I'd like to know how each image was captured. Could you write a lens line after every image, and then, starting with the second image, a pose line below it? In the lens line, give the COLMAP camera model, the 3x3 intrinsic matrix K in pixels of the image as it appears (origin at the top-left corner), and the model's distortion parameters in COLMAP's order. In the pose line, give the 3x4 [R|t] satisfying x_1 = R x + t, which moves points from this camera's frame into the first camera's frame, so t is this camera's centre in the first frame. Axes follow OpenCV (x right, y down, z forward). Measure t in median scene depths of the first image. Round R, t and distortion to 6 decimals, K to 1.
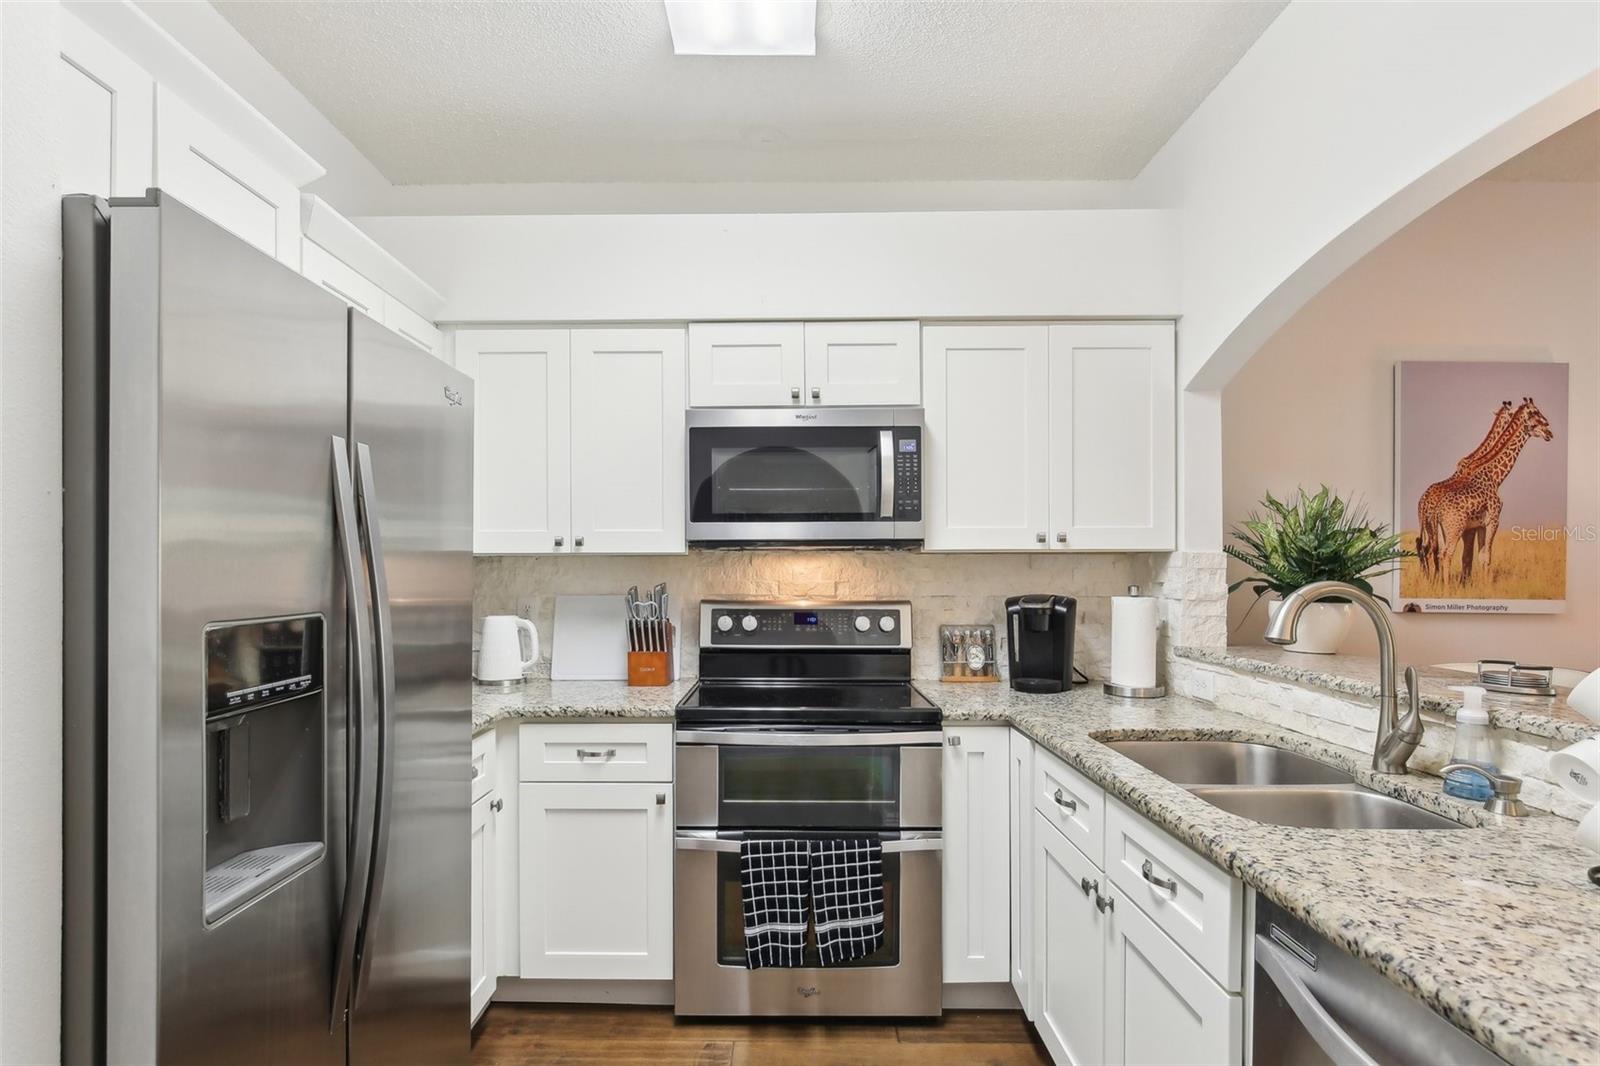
lens RADIAL K [[782.3, 0, 803.3], [0, 782.3, 568.2], [0, 0, 1]] dist [-0.020595, 0.009558]
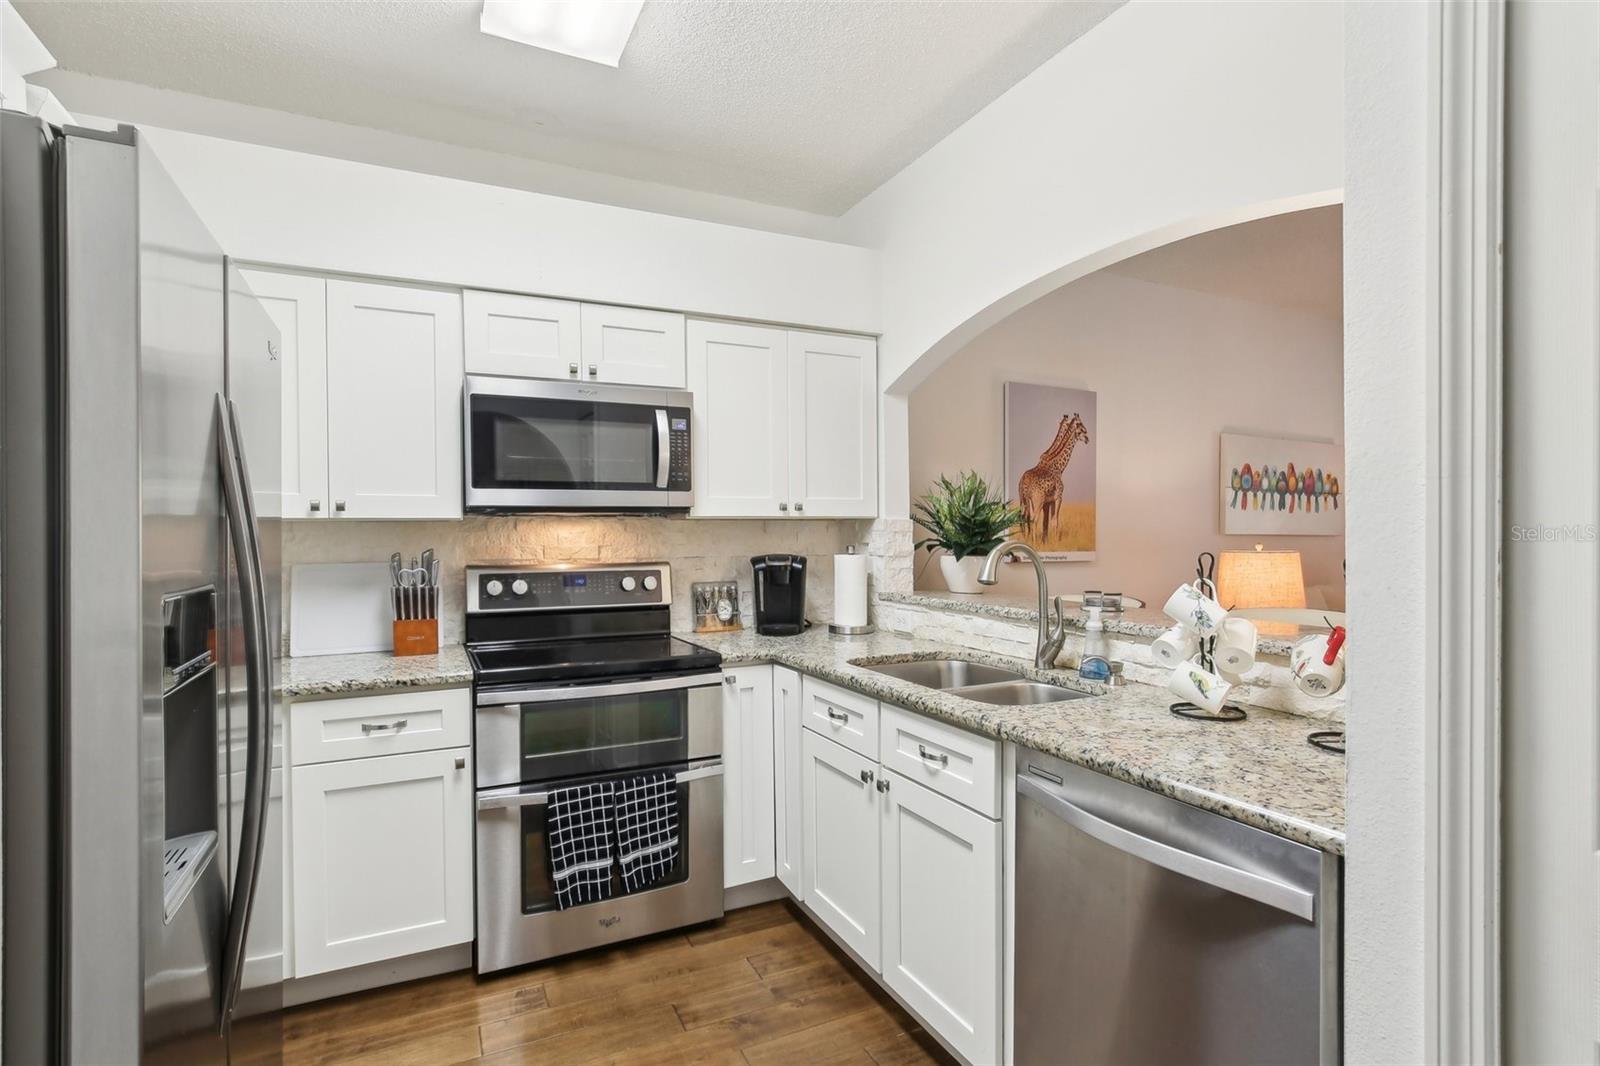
lens RADIAL K [[753.6, 0, 800.0], [0, 753.6, 533.0], [0, 0, 1]] dist [-0.009287, 0.000395]
pose [[0.898233, -0.005813, 0.439482, -0.189791], [0.005186, 0.999983, 0.002628, -0.001517], [-0.439490, -0.000081, 0.898248, -0.056271]]
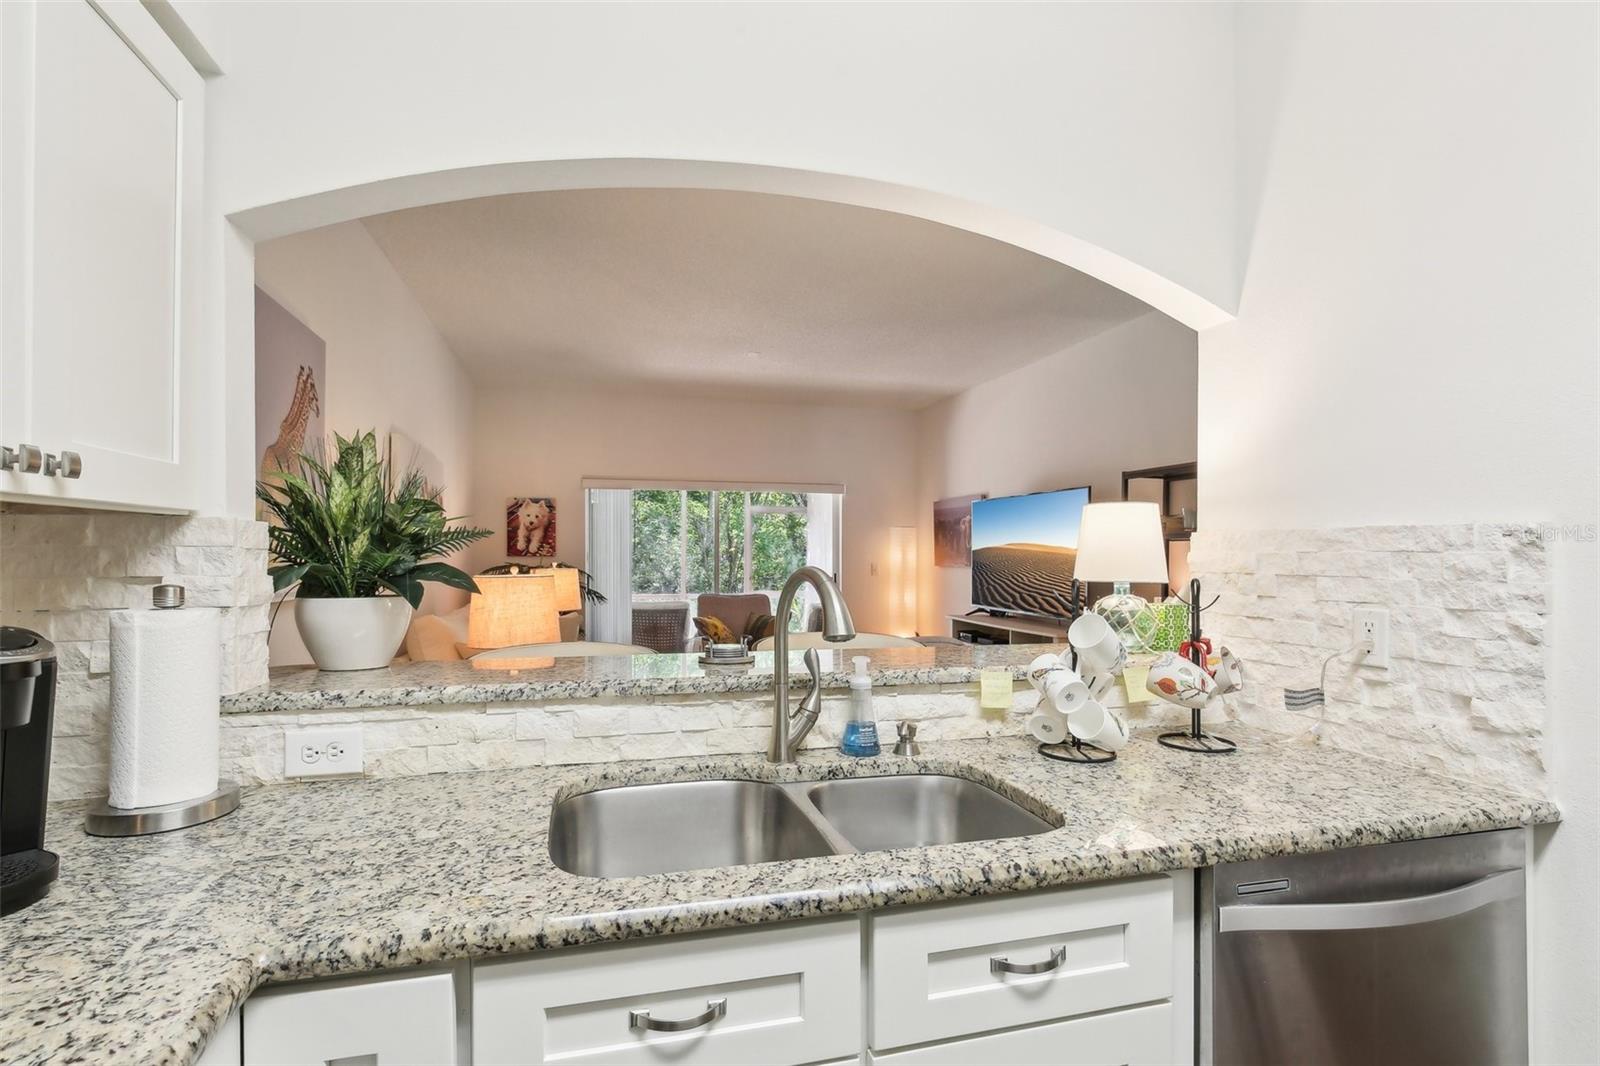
lens RADIAL K [[758.6, 0, 792.0], [0, 758.6, 551.7], [0, 0, 1]] dist [-0.006659, 0.000019]
pose [[-0.237453, -0.000845, 0.971399, -0.113448], [-0.006300, 0.999980, -0.000670, -0.000051], [-0.971378, -0.006279, -0.237454, 0.782023]]
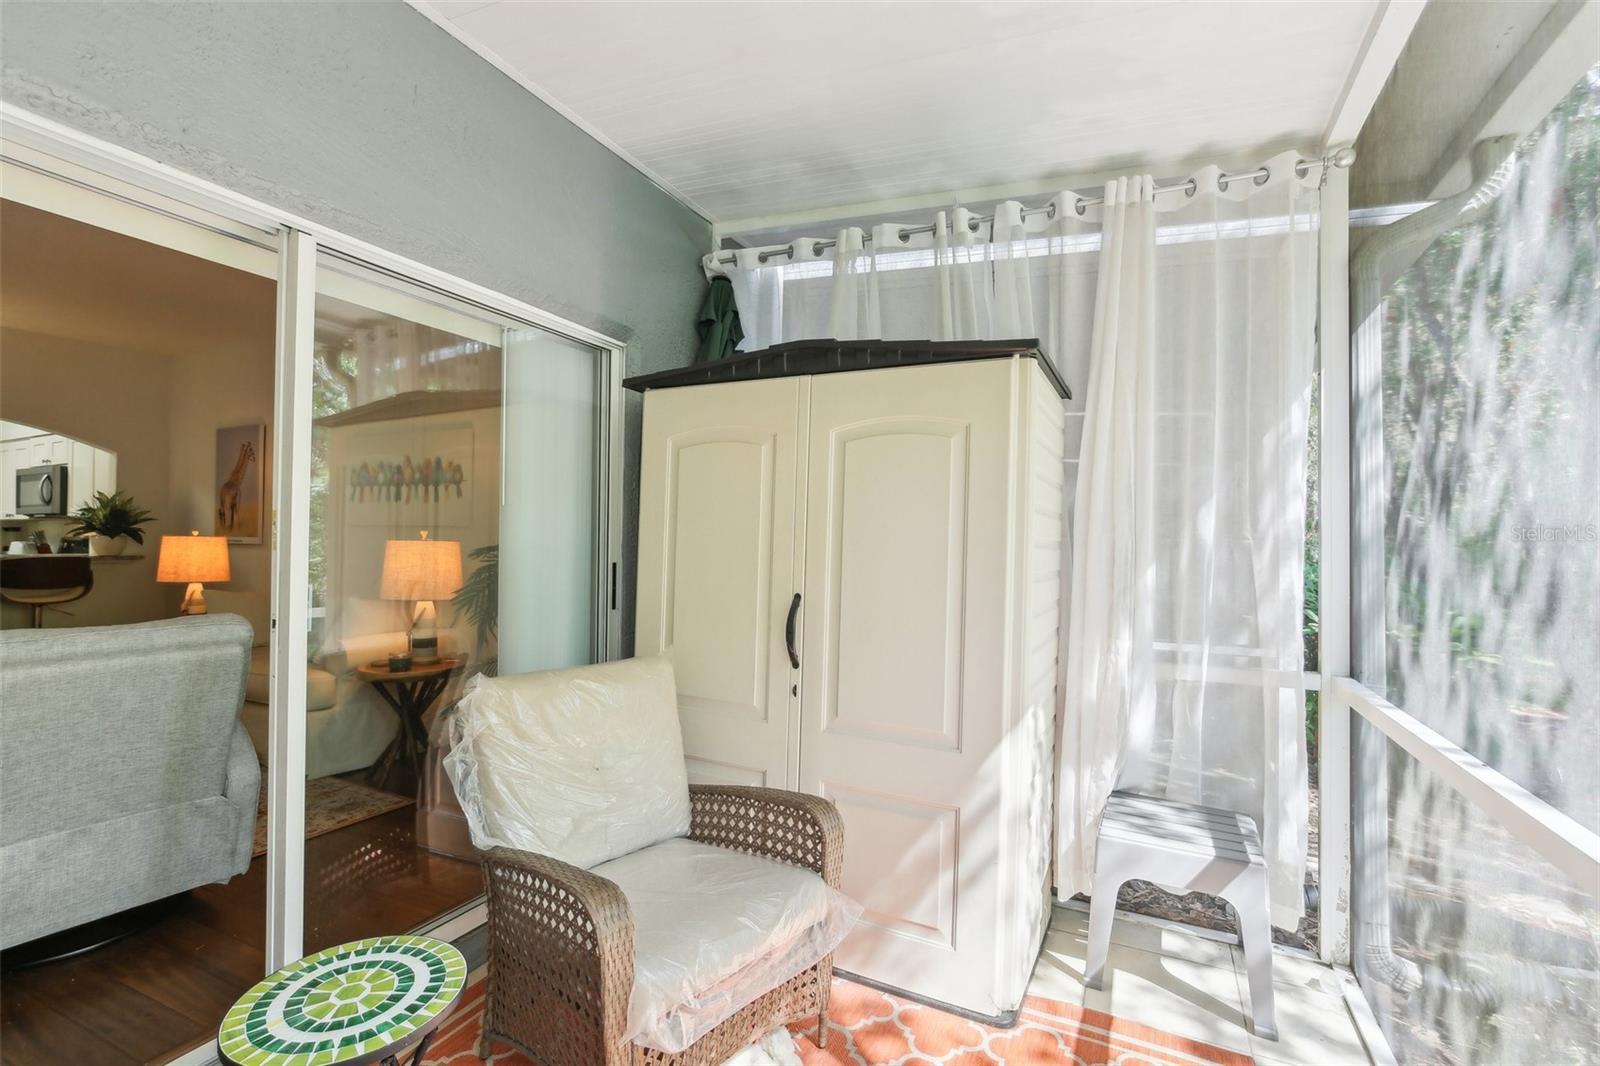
lens RADIAL K [[753.6, 0, 800.0], [0, 753.6, 533.0], [0, 0, 1]] dist [-0.009287, 0.000395]
pose [[0.897718, -0.003529, -0.440556, 3.850039], [0.001924, 0.999990, -0.004089, 0.048537], [0.440566, 0.002823, 0.897716, -0.216978]]
